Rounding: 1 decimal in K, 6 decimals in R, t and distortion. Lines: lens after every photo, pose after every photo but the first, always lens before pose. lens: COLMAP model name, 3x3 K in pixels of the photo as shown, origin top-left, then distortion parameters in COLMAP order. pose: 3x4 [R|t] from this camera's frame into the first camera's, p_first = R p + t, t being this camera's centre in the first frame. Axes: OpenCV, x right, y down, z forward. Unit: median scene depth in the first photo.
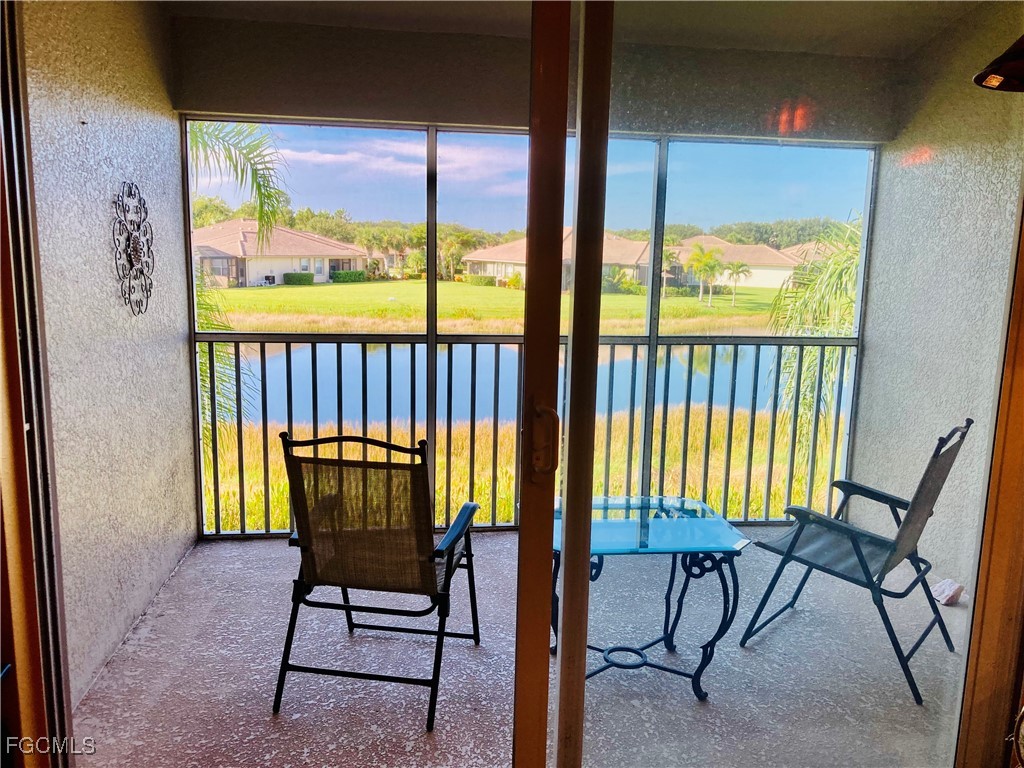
lens RADIAL K [[840.4, 0, 510.9], [0, 840.4, 395.6], [0, 0, 1]] dist [0.050673, -0.110878]
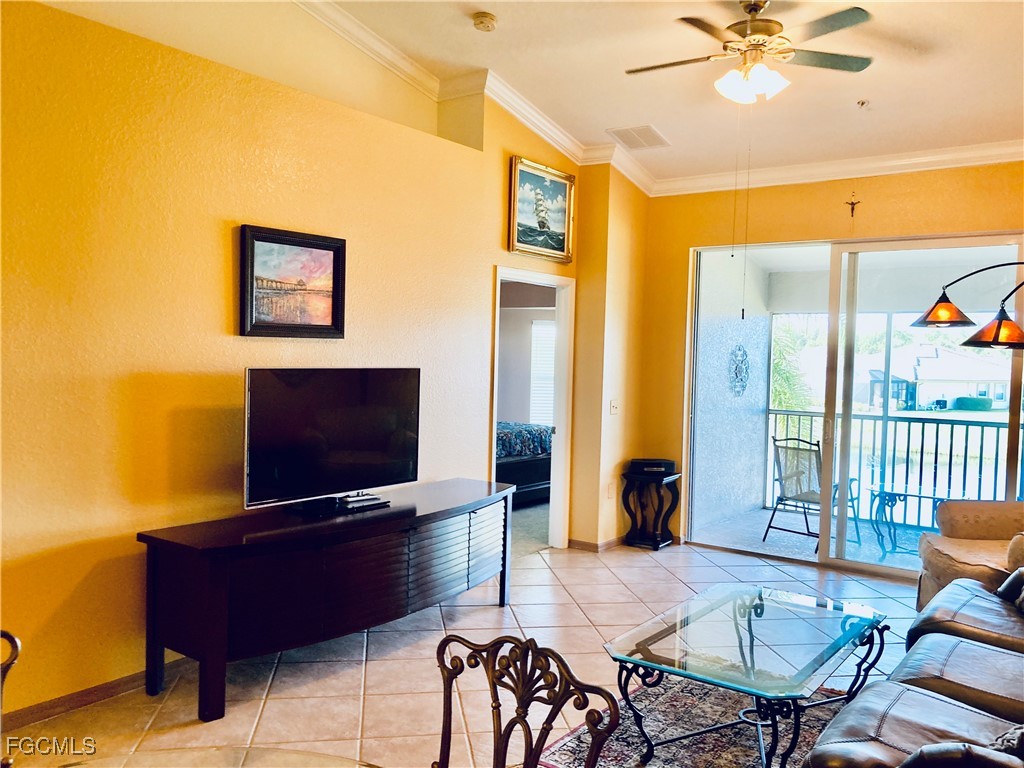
lens RADIAL K [[854.0, 0, 522.2], [0, 854.0, 385.6], [0, 0, 1]] dist [0.053227, -0.060127]
pose [[0.730561, 0.019001, -0.682583, 0.050007], [-0.125817, 0.986244, -0.107206, 0.013669], [0.671156, 0.164201, 0.722902, -0.077300]]
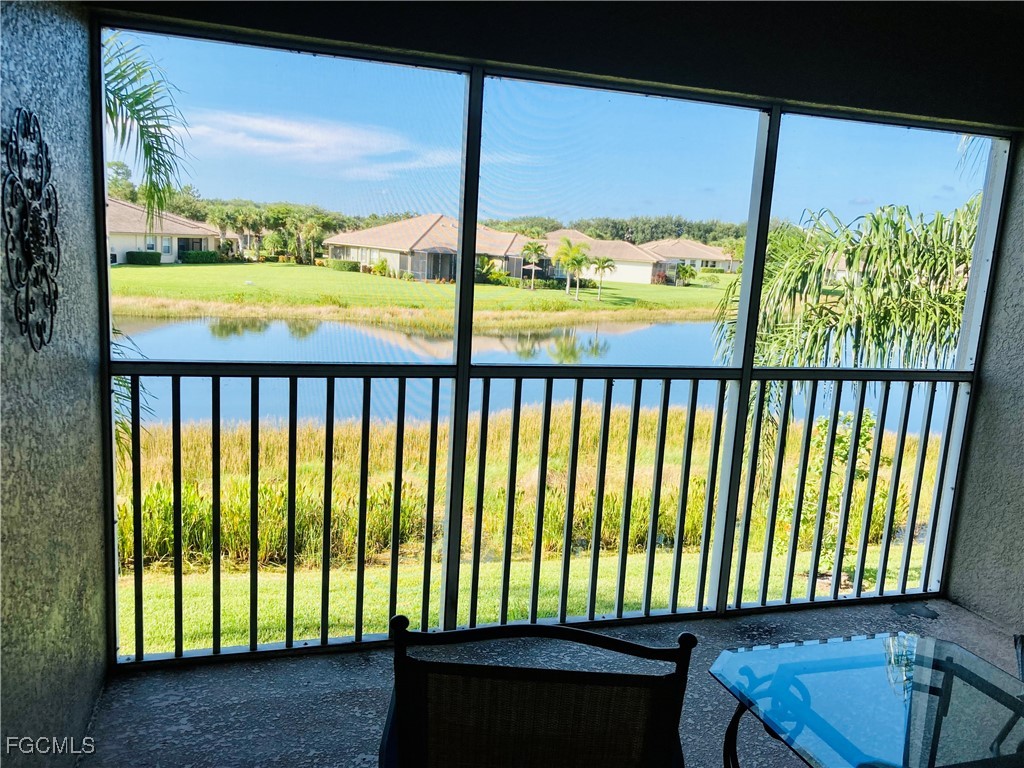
lens RADIAL K [[835.0, 0, 519.6], [0, 835.0, 394.8], [0, 0, 1]] dist [0.049699, -0.083732]
pose [[0.983755, 0.004869, 0.179453, -0.013509], [-0.007321, 0.999889, 0.013004, -0.004450], [-0.179369, -0.014106, 0.983681, 0.023358]]
